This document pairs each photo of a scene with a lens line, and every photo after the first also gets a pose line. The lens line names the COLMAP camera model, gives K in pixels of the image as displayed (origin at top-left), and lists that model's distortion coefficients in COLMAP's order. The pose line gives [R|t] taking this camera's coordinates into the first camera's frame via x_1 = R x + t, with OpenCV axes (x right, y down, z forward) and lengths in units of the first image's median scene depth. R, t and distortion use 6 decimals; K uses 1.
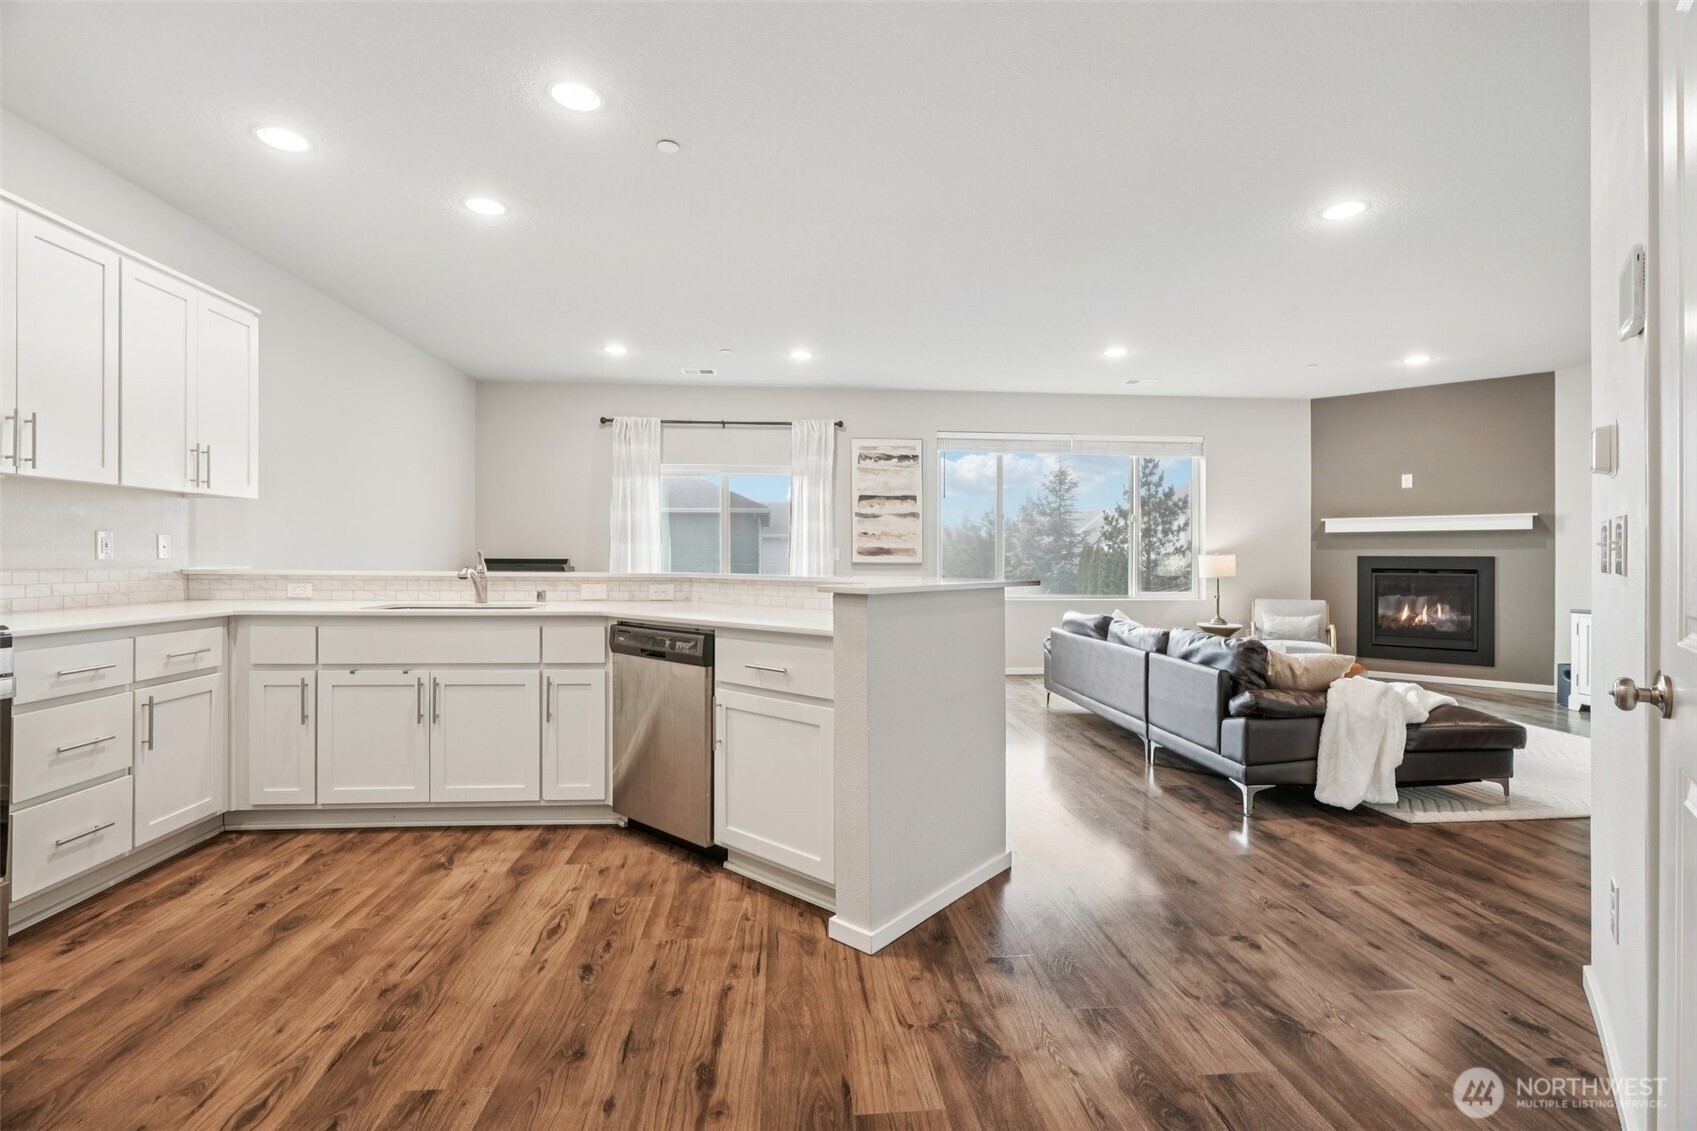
lens RADIAL K [[762.2, 0, 845.8], [0, 762.2, 561.8], [0, 0, 1]] dist [-0.010994, 0.002355]
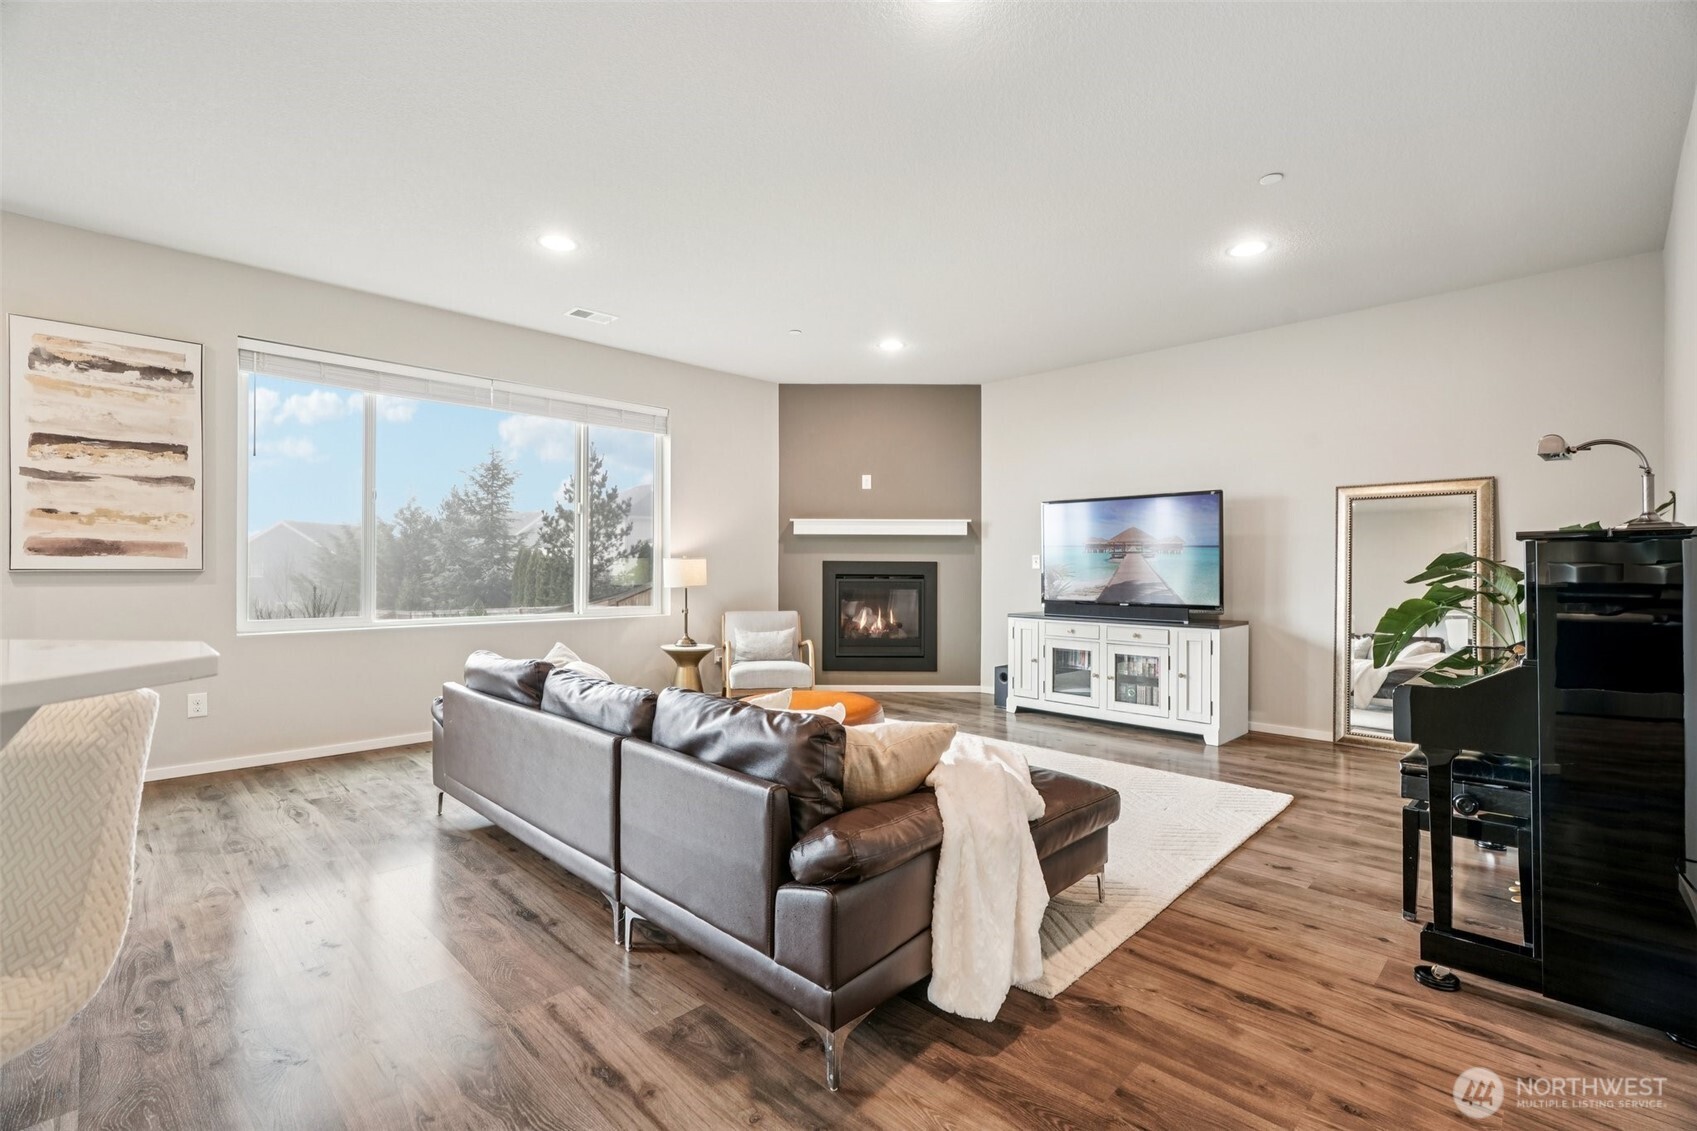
lens RADIAL K [[762.2, 0, 847.0], [0, 762.2, 565.3], [0, 0, 1]] dist [-0.010994, 0.002355]
pose [[0.760679, 0.000740, 0.649127, 0.106609], [0.000659, 0.999998, -0.001913, -0.000267], [-0.649128, 0.001883, 0.760677, 0.302205]]
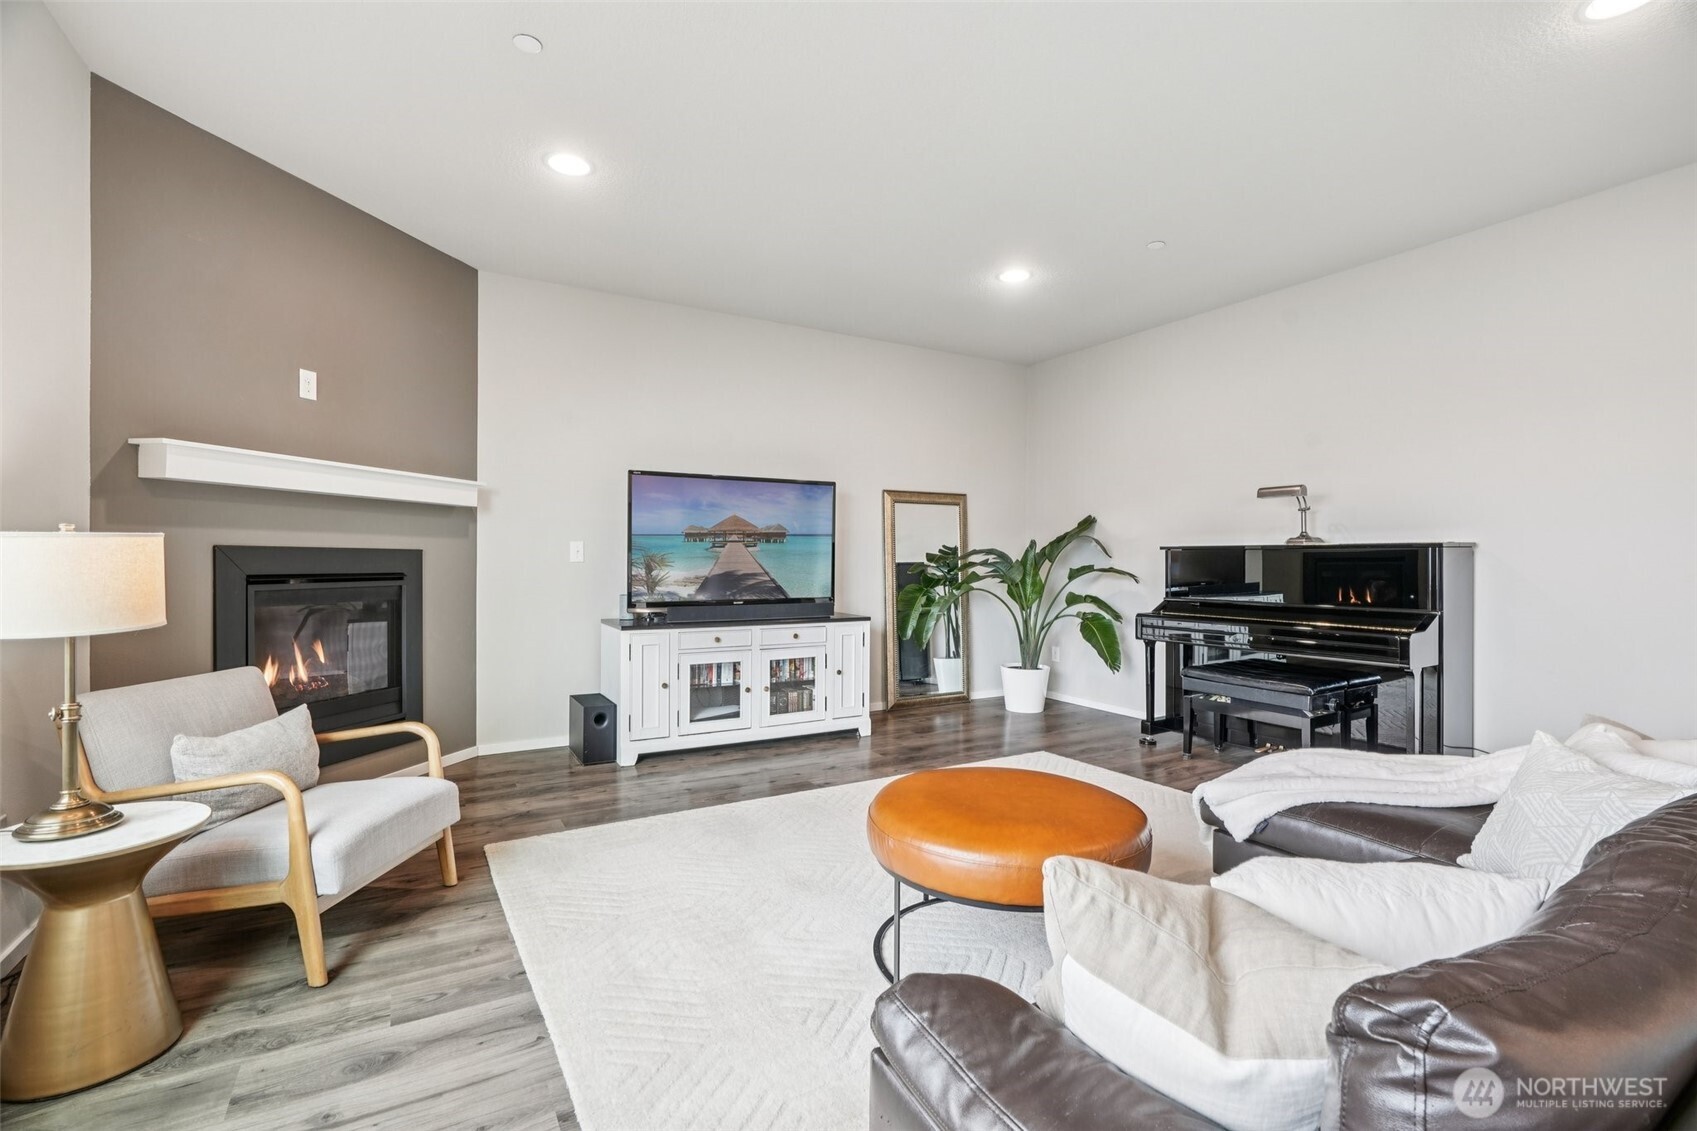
lens RADIAL K [[762.2, 0, 847.7], [0, 762.2, 566.5], [0, 0, 1]] dist [-0.010994, 0.002355]
pose [[-0.417205, -0.010646, 0.908750, 0.188245], [0.001093, 0.999925, 0.012216, -0.000628], [-0.908812, 0.006090, -0.417162, 0.929509]]
